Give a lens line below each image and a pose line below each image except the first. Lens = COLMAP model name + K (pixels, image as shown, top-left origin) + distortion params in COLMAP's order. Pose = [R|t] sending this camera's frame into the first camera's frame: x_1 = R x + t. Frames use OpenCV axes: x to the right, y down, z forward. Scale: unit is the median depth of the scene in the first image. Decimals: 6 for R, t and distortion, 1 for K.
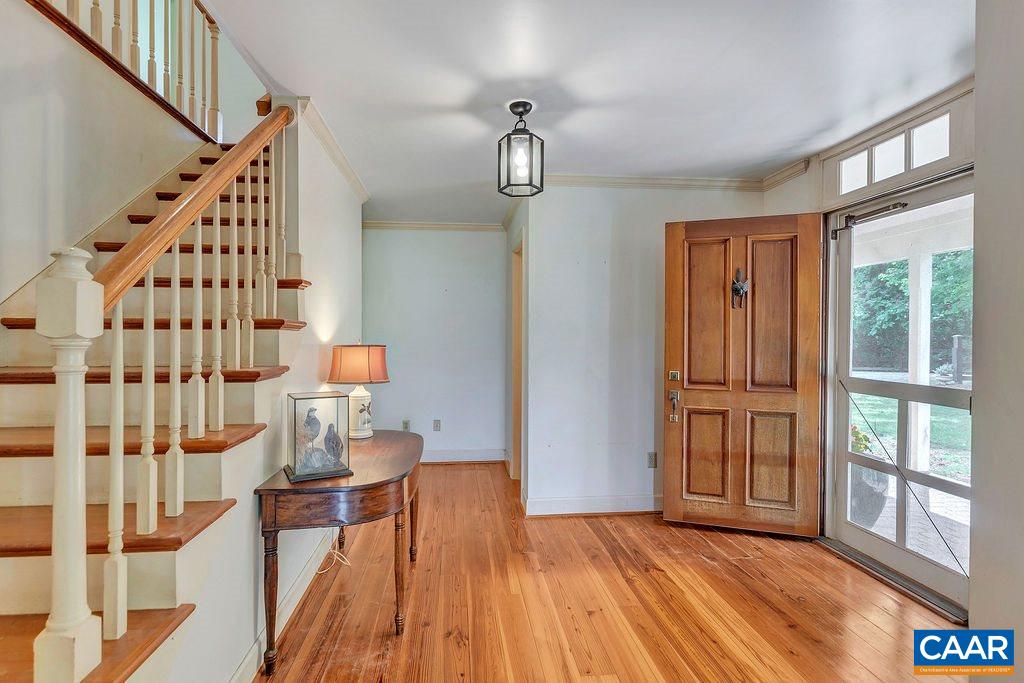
lens RADIAL K [[635.4, 0, 512.0], [0, 635.4, 341.5], [0, 0, 1]] dist [-0.000526, -0.001124]
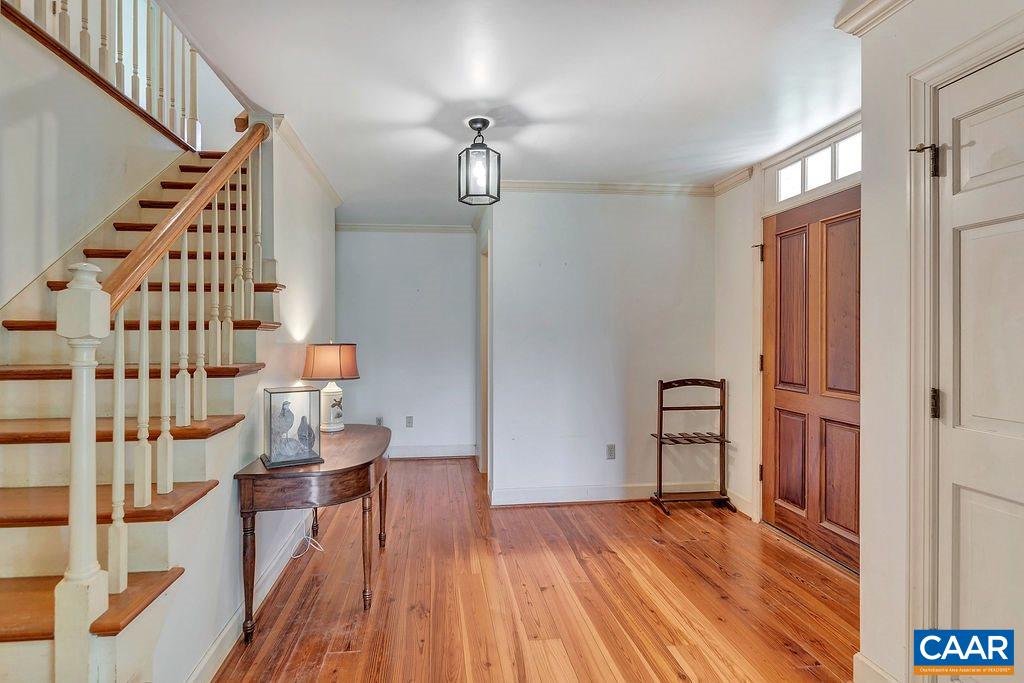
lens RADIAL K [[646.4, 0, 494.5], [0, 646.4, 335.1], [0, 0, 1]] dist [-0.002485, 0.000641]
pose [[0.999982, -0.004765, 0.003511, 0.039114], [0.004791, 0.999960, -0.007541, 0.000806], [-0.003475, 0.007558, 0.999965, -0.111424]]
